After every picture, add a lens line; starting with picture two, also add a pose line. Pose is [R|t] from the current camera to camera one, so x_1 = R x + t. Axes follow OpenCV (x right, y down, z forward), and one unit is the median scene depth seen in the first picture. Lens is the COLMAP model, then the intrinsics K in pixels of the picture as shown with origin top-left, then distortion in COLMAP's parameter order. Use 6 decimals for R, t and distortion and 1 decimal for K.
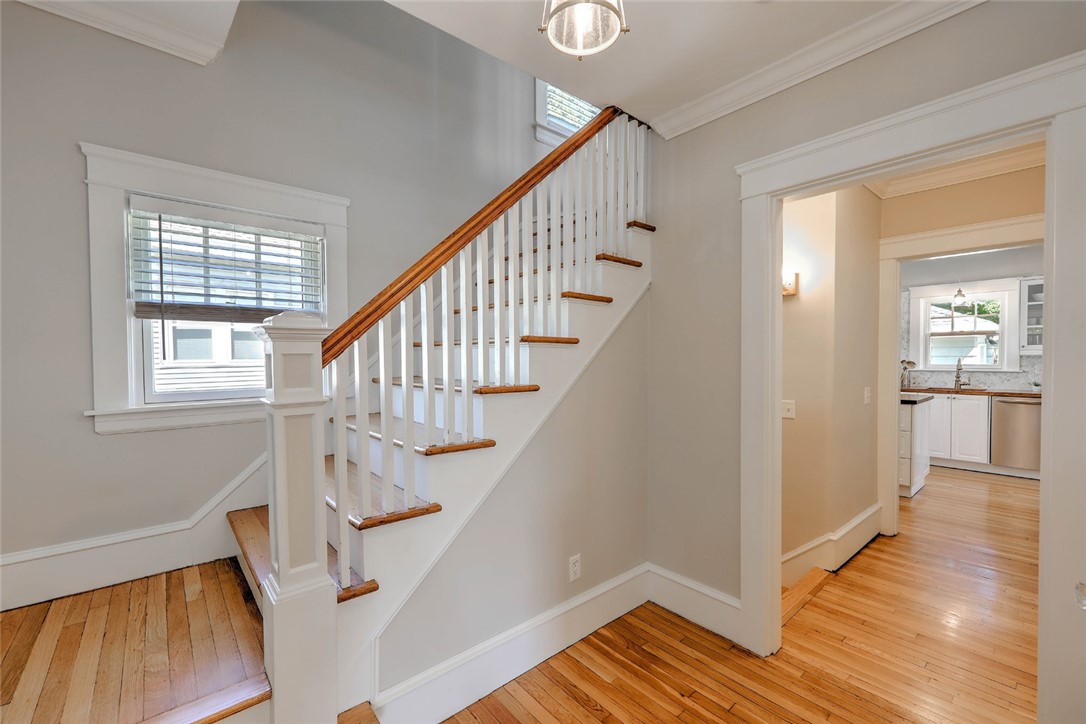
lens RADIAL K [[458.9, 0, 536.8], [0, 458.9, 366.9], [0, 0, 1]] dist [0.003885, 0.000523]
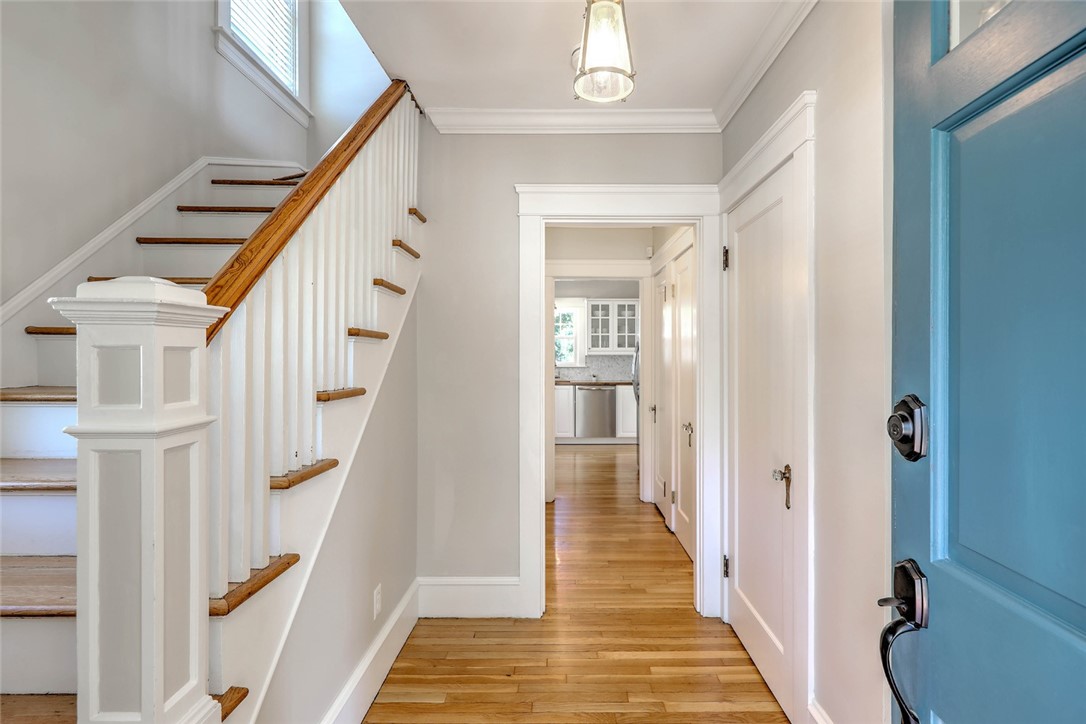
lens RADIAL K [[524.4, 0, 578.6], [0, 524.4, 353.4], [0, 0, 1]] dist [0.000518, -0.000252]
pose [[0.632717, 0.008041, 0.774342, -0.180497], [0.011032, 0.999751, -0.019396, 0.000063], [-0.774305, 0.020814, 0.632471, 0.034630]]
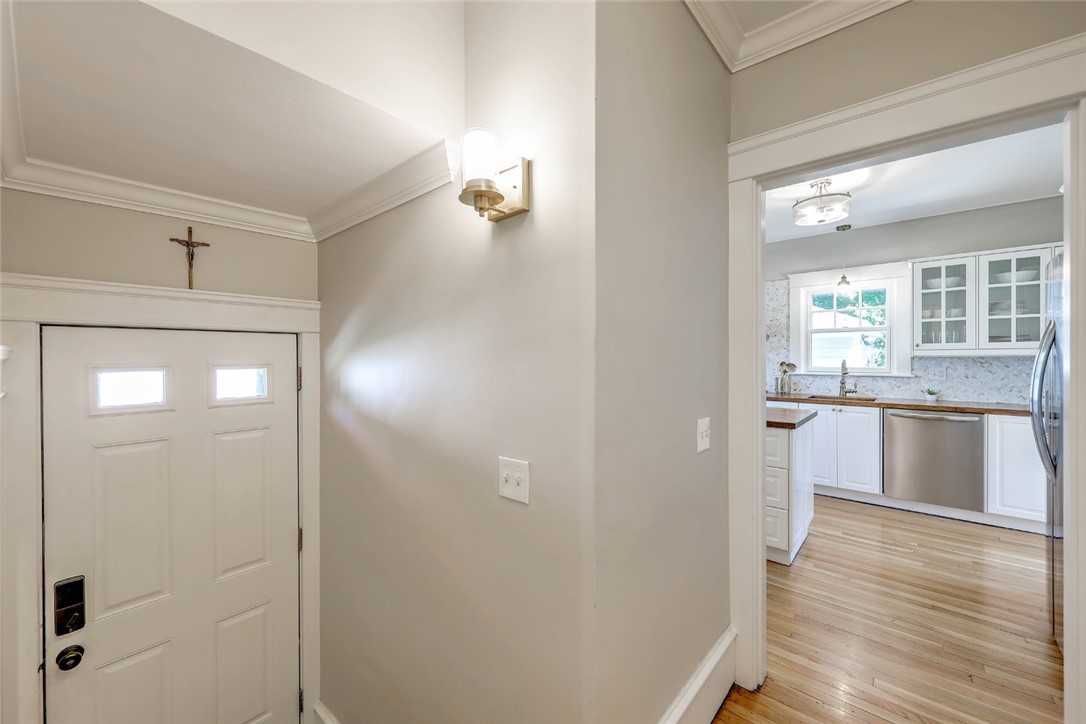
lens RADIAL K [[432.6, 0, 533.8], [0, 432.6, 357.9], [0, 0, 1]] dist [0.005572, -0.000690]
pose [[0.990511, 0.002318, 0.137414, 0.300133], [0.000396, 0.999805, -0.019719, -0.008070], [-0.137433, 0.019587, 0.990317, 0.353642]]
